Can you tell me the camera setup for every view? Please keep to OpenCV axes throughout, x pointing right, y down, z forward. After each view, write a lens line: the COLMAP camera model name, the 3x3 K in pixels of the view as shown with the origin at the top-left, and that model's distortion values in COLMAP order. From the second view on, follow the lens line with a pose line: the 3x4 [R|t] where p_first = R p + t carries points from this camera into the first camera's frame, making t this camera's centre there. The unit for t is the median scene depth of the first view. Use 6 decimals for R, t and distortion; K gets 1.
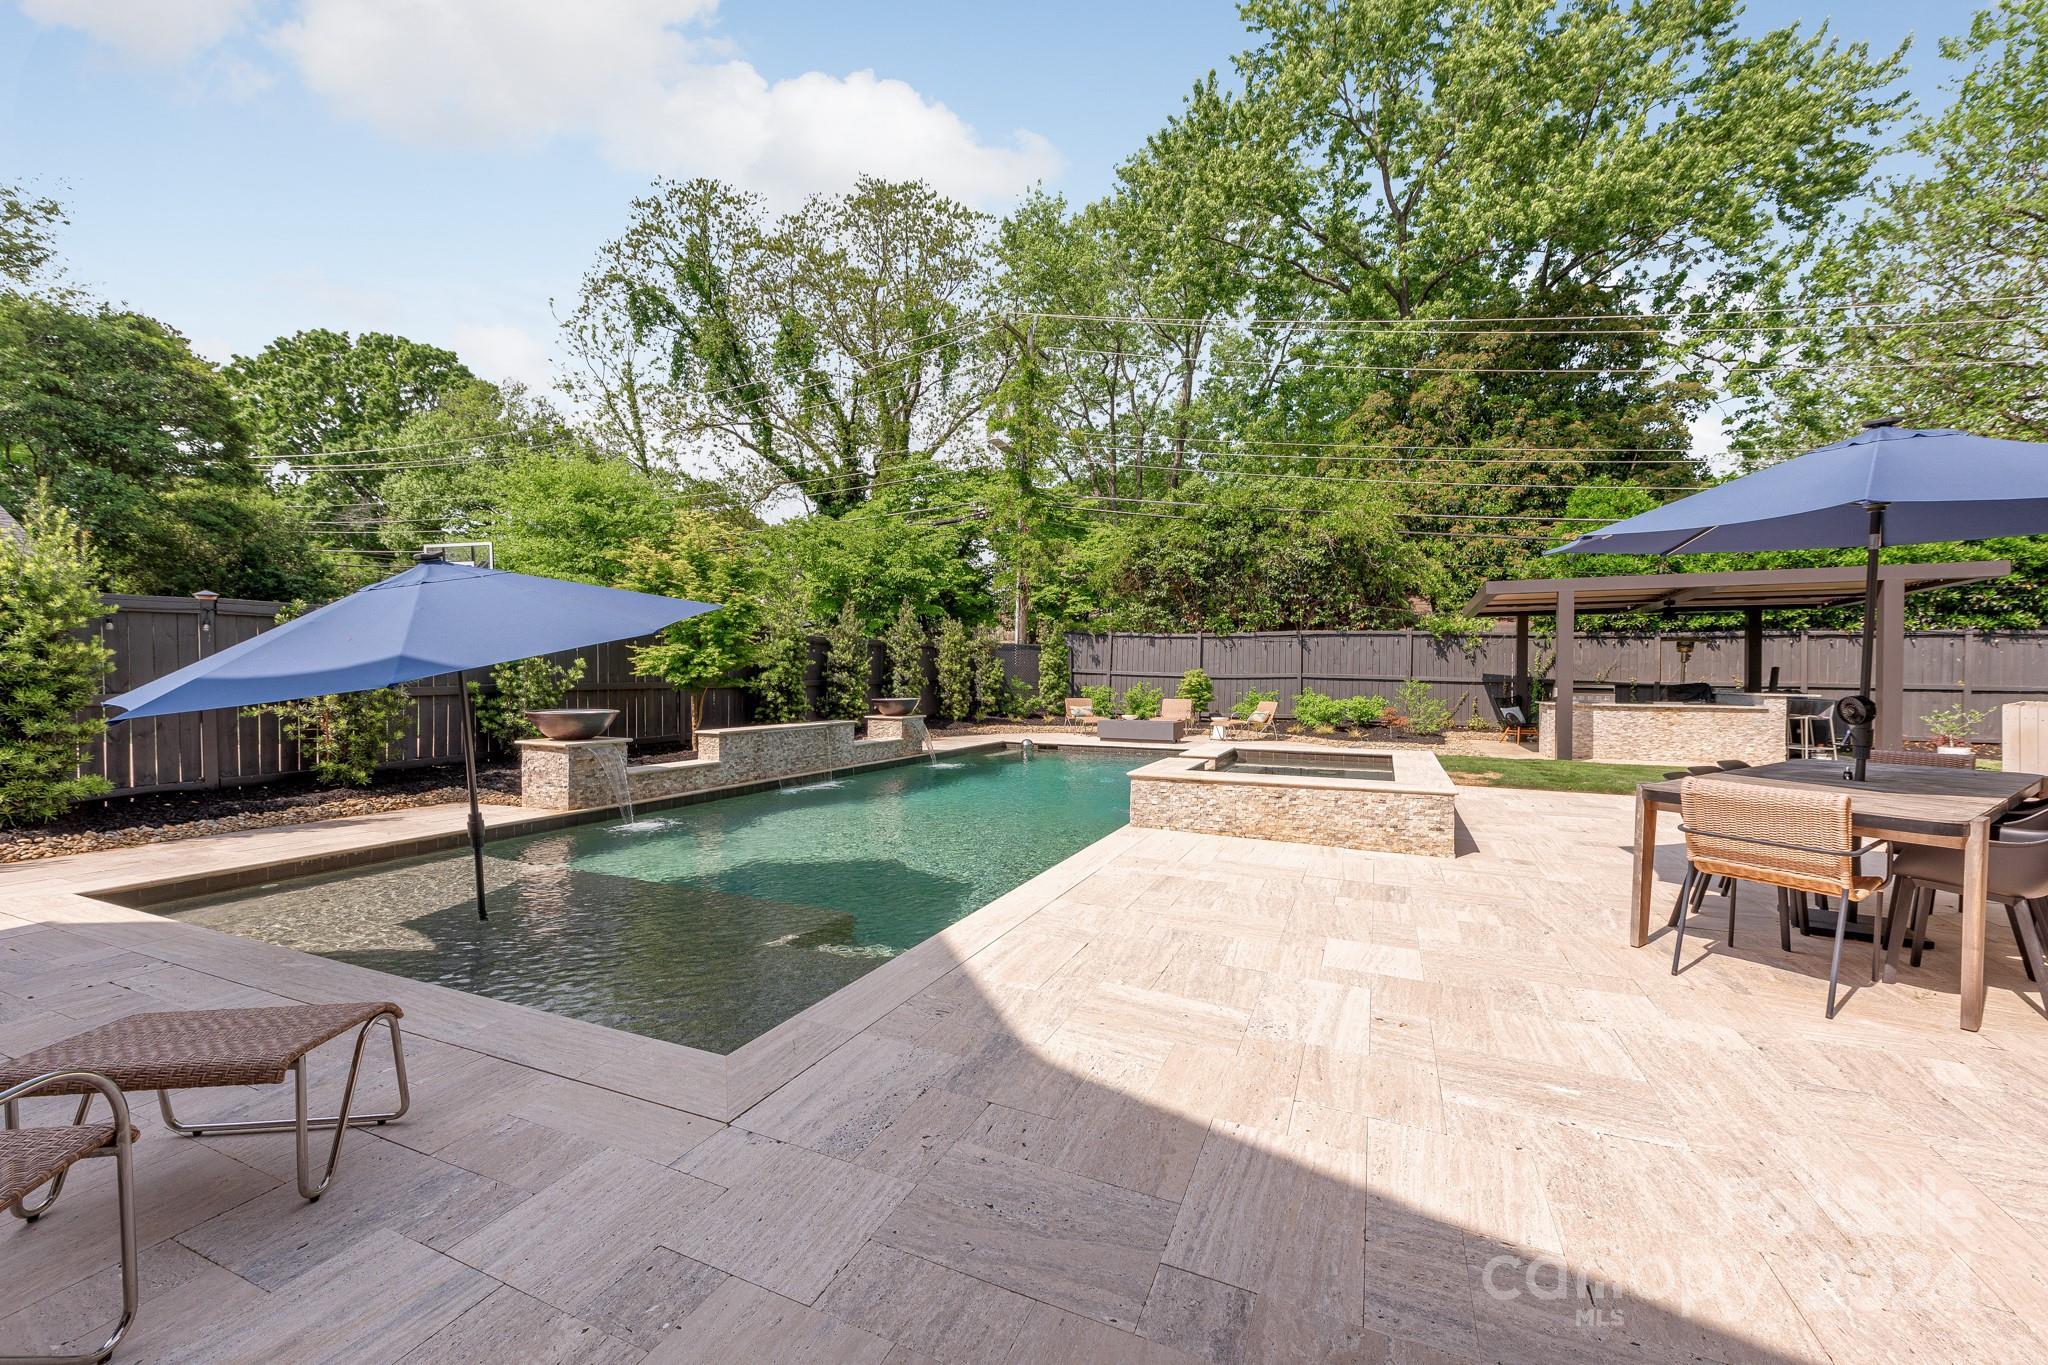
lens RADIAL K [[809.3, 0, 1024.0], [0, 809.3, 682.5], [0, 0, 1]] dist [0.000358, 0.000038]
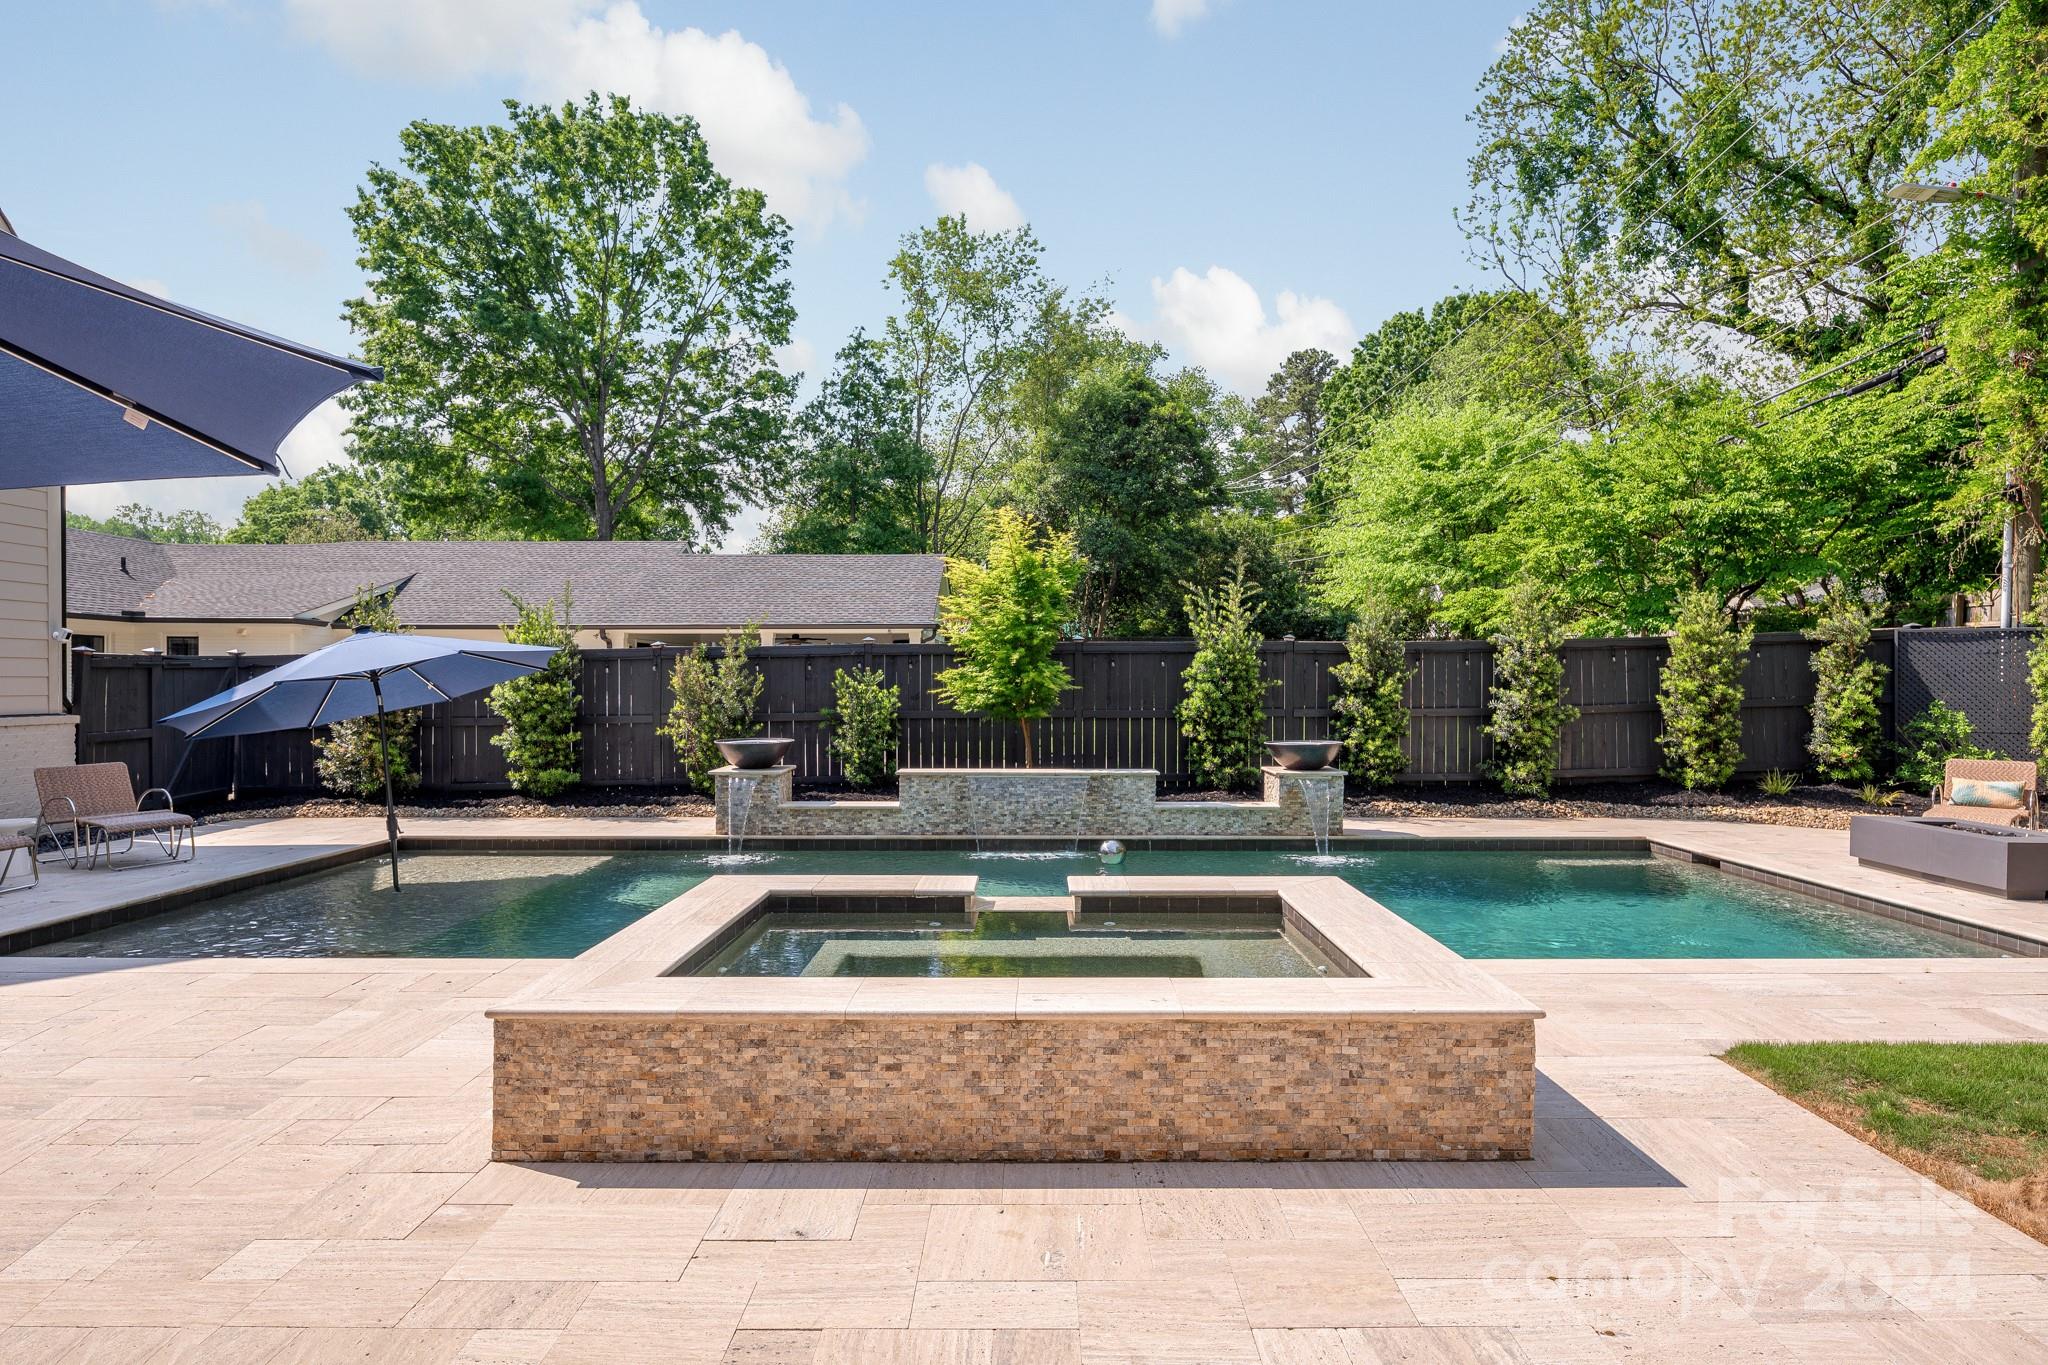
lens RADIAL K [[1110.9, 0, 1024.0], [0, 1110.9, 682.5], [0, 0, 1]] dist [0.000663, 0.000101]
pose [[0.384352, -0.004136, -0.923177, 0.368268], [-0.003712, 0.999975, -0.006025, -0.013218], [0.923179, 0.005743, 0.384327, 0.316830]]
